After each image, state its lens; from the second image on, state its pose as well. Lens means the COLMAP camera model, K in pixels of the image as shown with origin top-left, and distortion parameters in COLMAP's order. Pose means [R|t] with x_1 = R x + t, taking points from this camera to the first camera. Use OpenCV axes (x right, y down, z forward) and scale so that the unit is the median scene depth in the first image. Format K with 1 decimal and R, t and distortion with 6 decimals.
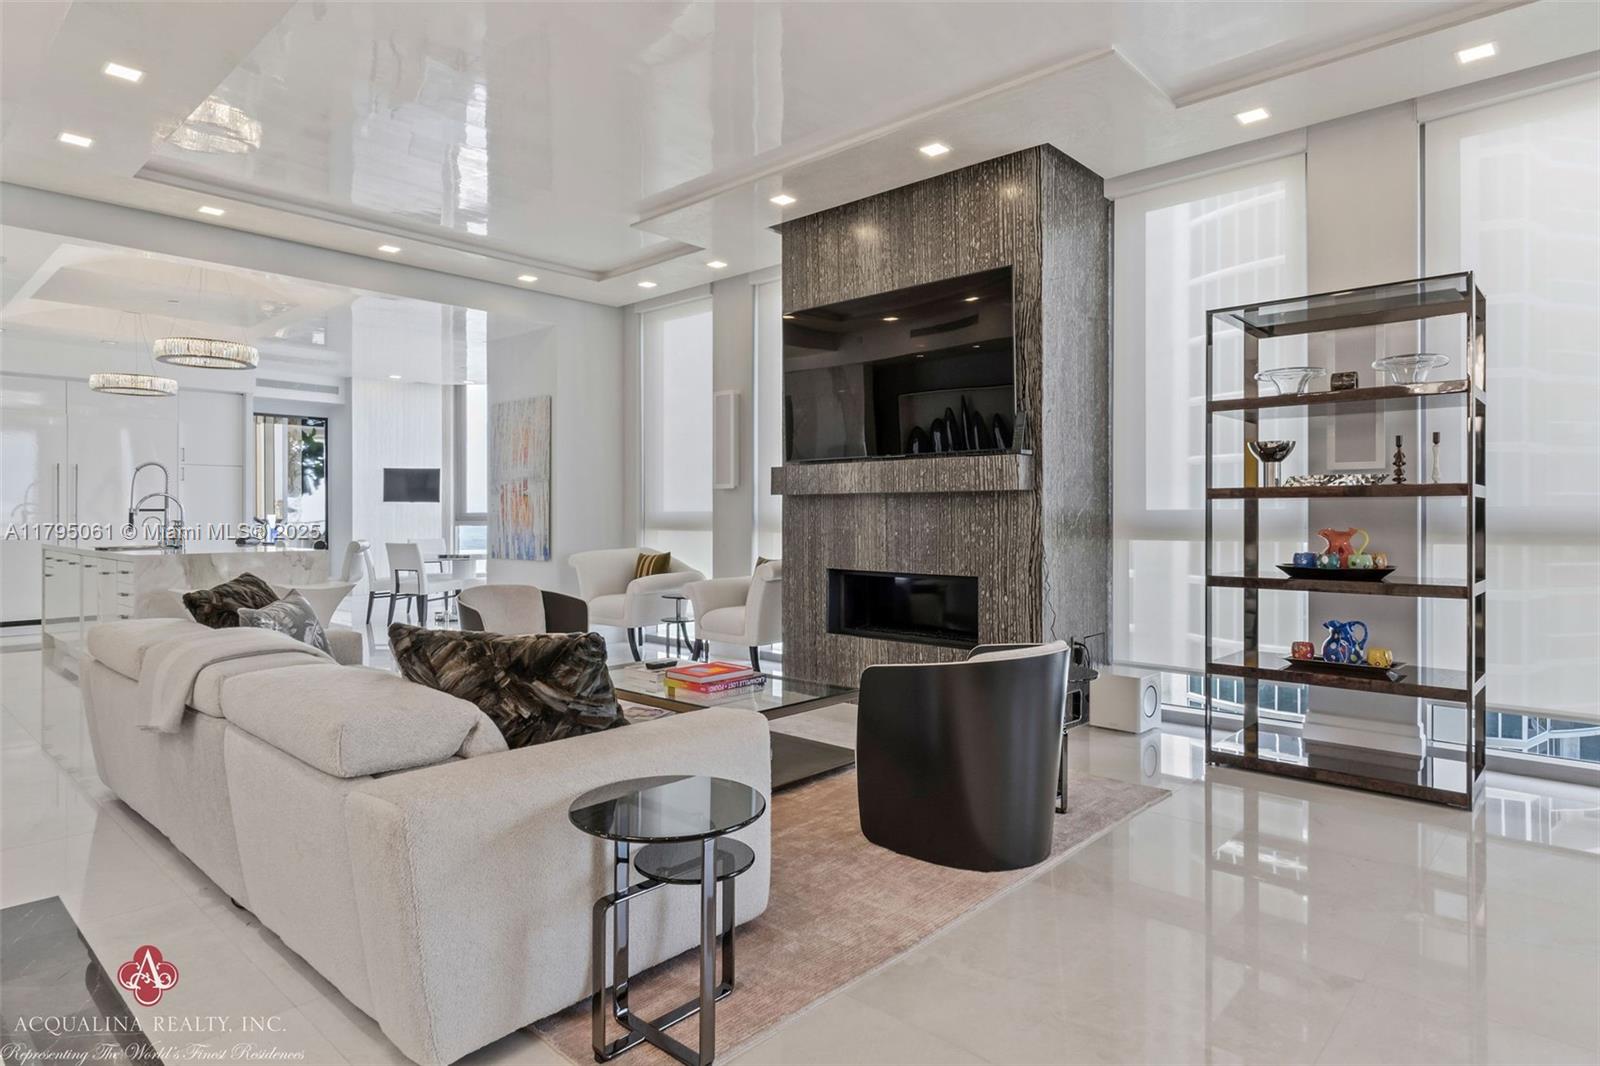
lens RADIAL K [[905.0, 0, 804.5], [0, 905.0, 514.3], [0, 0, 1]] dist [0.001865, -0.002296]
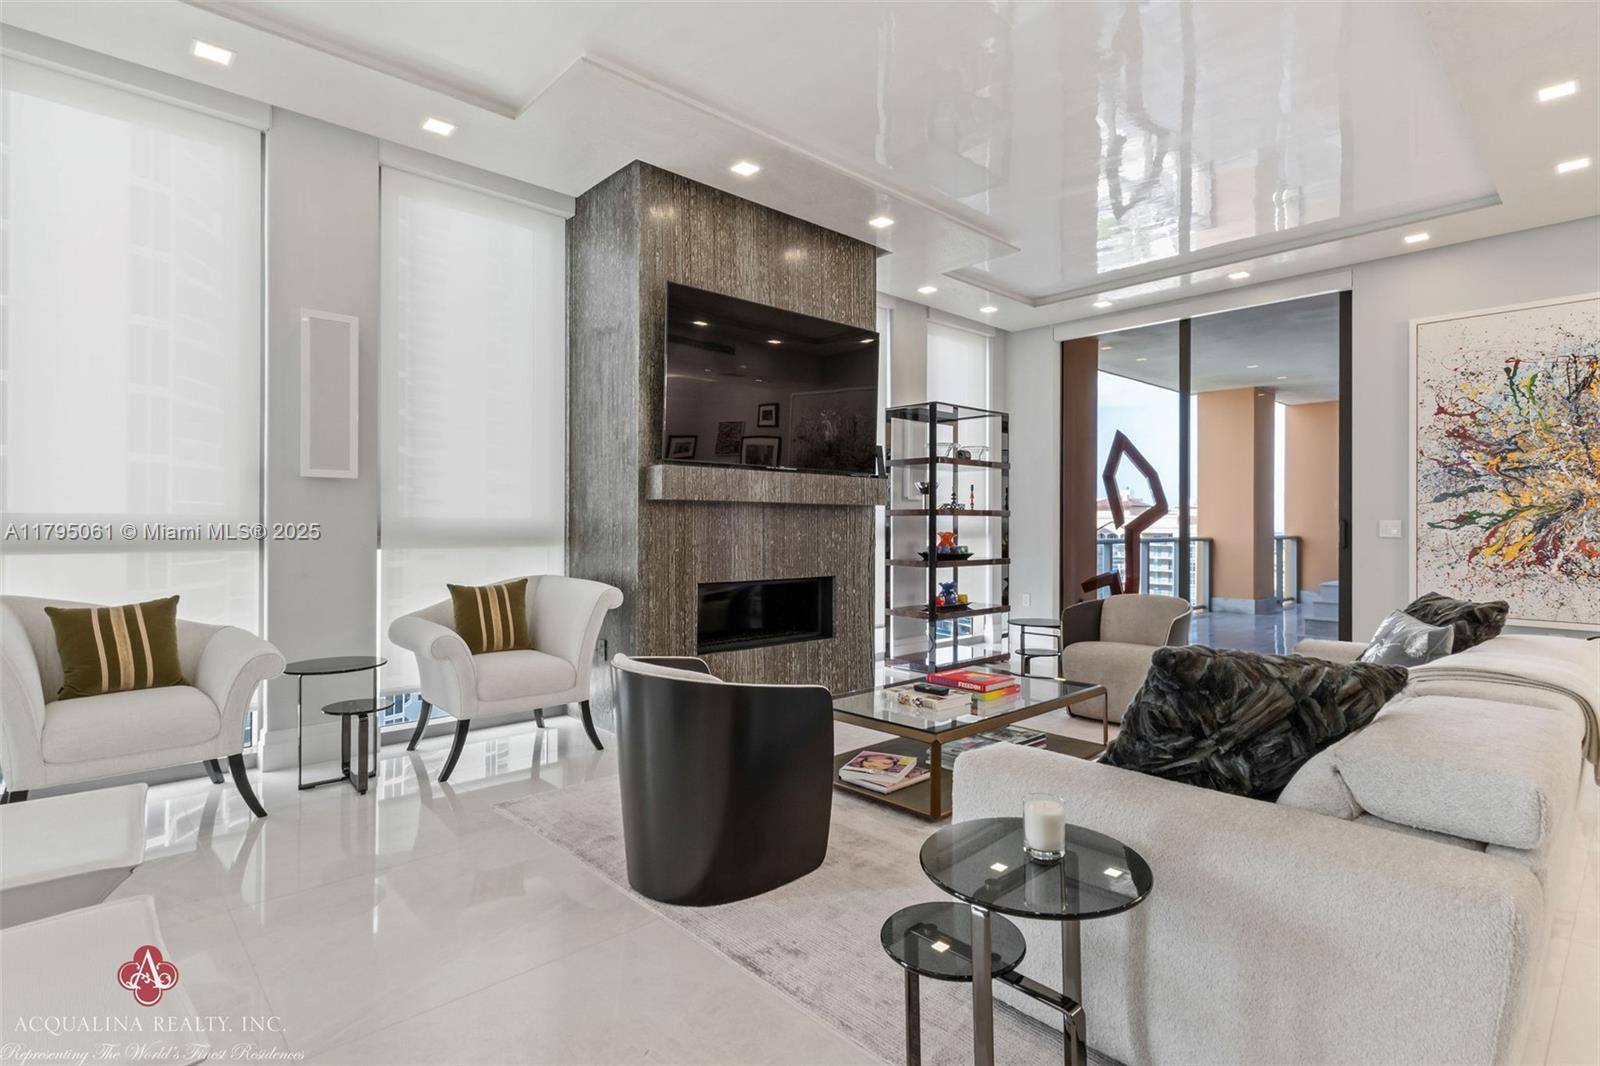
lens RADIAL K [[790.2, 0, 823.2], [0, 790.2, 518.1], [0, 0, 1]] dist [0.012410, -0.001193]
pose [[0.063086, 0.007319, 0.997981, -0.733726], [-0.006600, 0.999954, -0.006917, -0.000273], [-0.997986, -0.006150, 0.063132, 0.812143]]
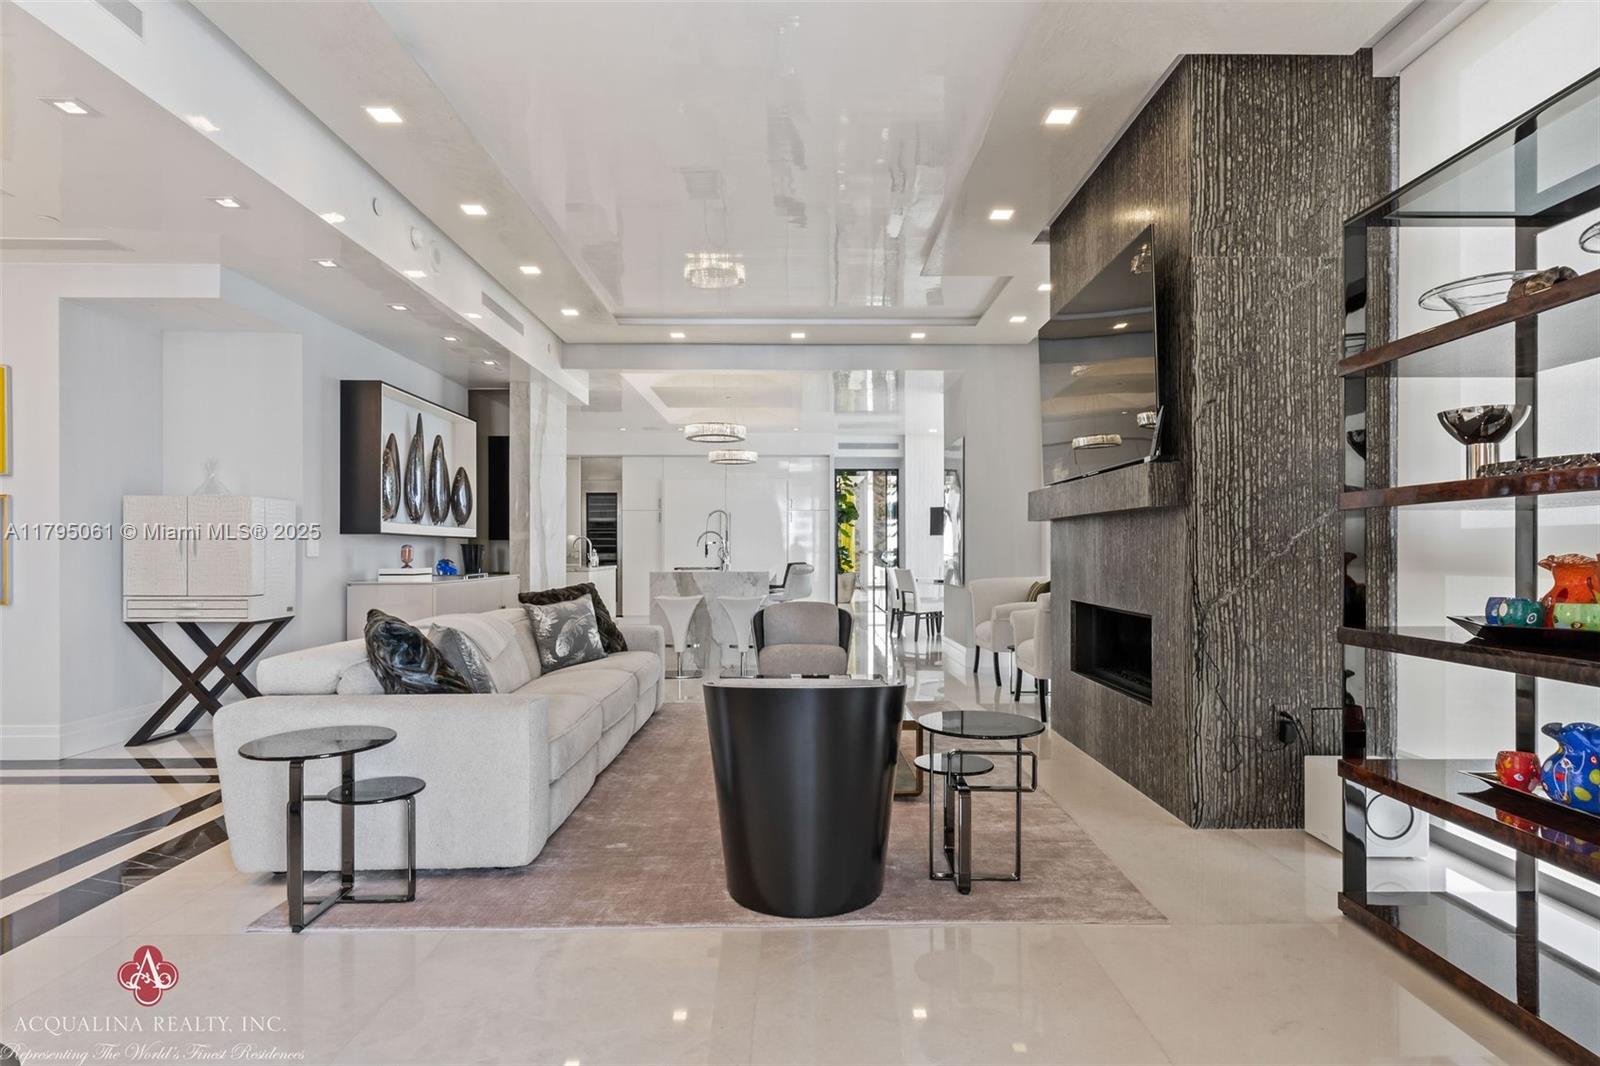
lens RADIAL K [[838.9, 0, 804.2], [0, 838.9, 551.5], [0, 0, 1]] dist [0.008984, -0.003728]
pose [[0.685135, 0.001095, -0.728415, 0.450491], [0.002442, 0.999990, 0.003800, 0.006472], [0.728412, -0.004383, 0.685126, 0.218571]]
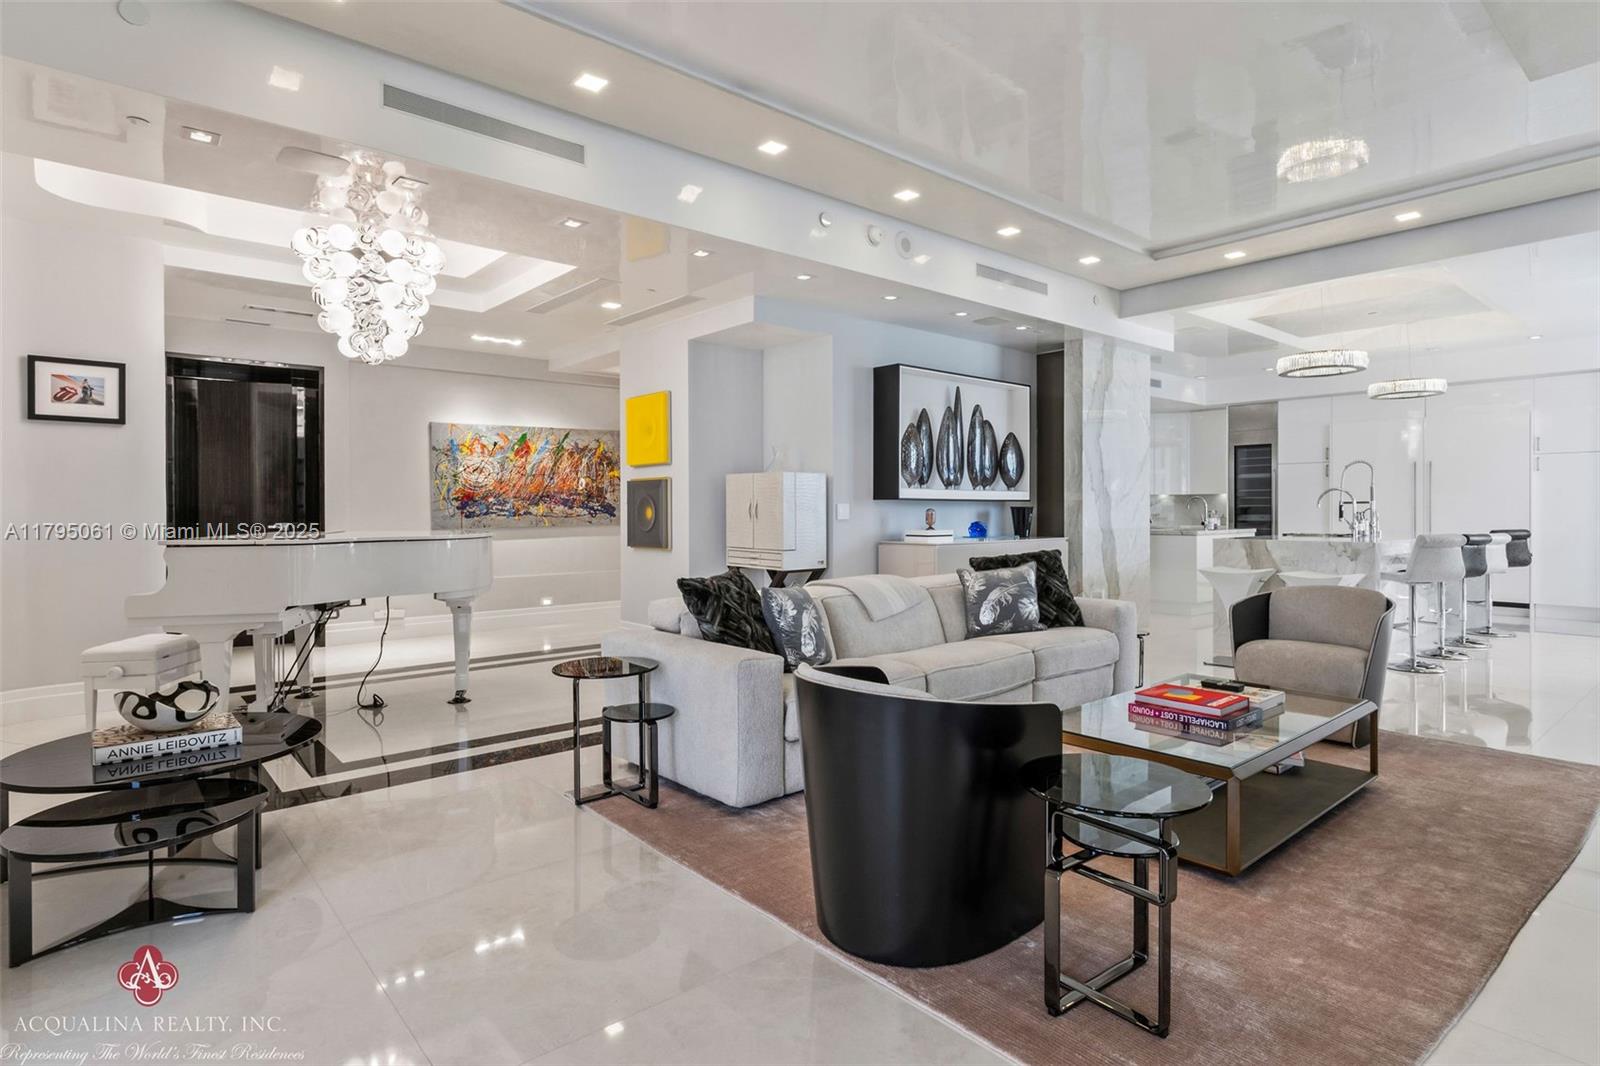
lens RADIAL K [[838.9, 0, 805.0], [0, 838.9, 512.3], [0, 0, 1]] dist [0.008984, -0.003728]
pose [[-0.117494, 0.005909, -0.993056, 0.511145], [0.004409, 0.999976, 0.005429, -0.001078], [0.993064, -0.003740, -0.117518, 0.544372]]
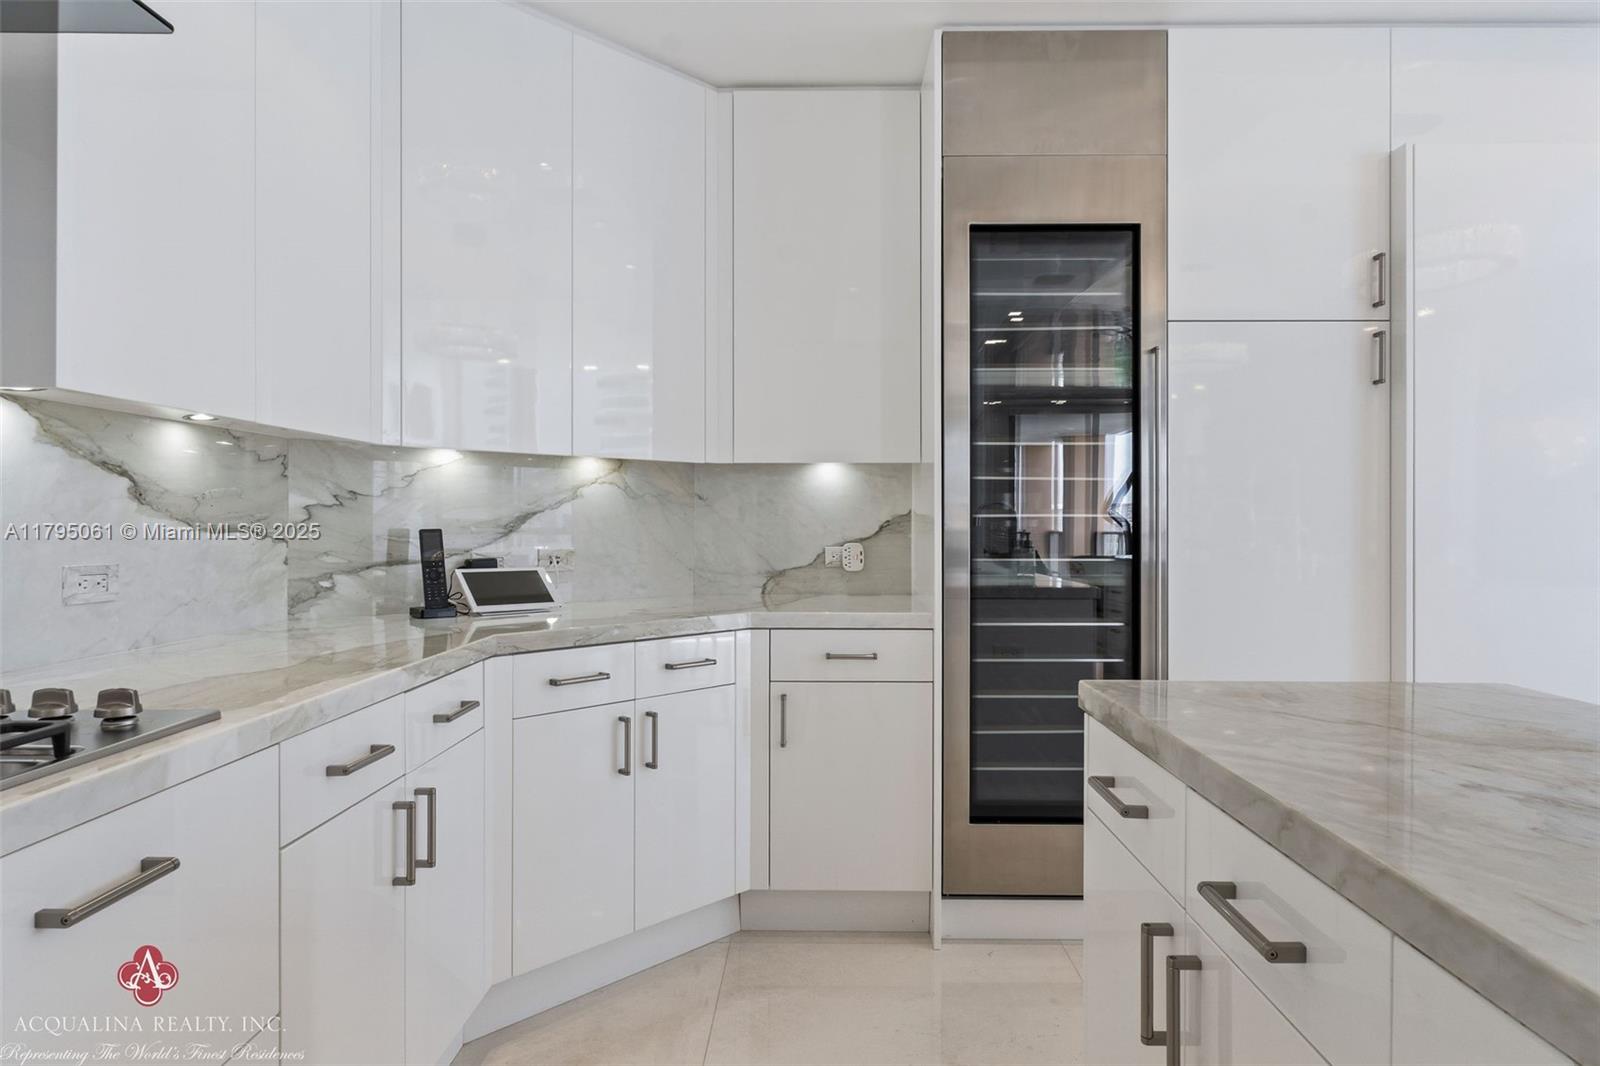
lens RADIAL K [[905.0, 0, 814.0], [0, 905.0, 522.8], [0, 0, 1]] dist [0.001865, -0.002296]
pose [[0.676227, 0.001136, -0.736692, -1.245329], [-0.000536, 0.999999, 0.001049, 0.001487], [0.736693, -0.000314, 0.676227, 0.952933]]
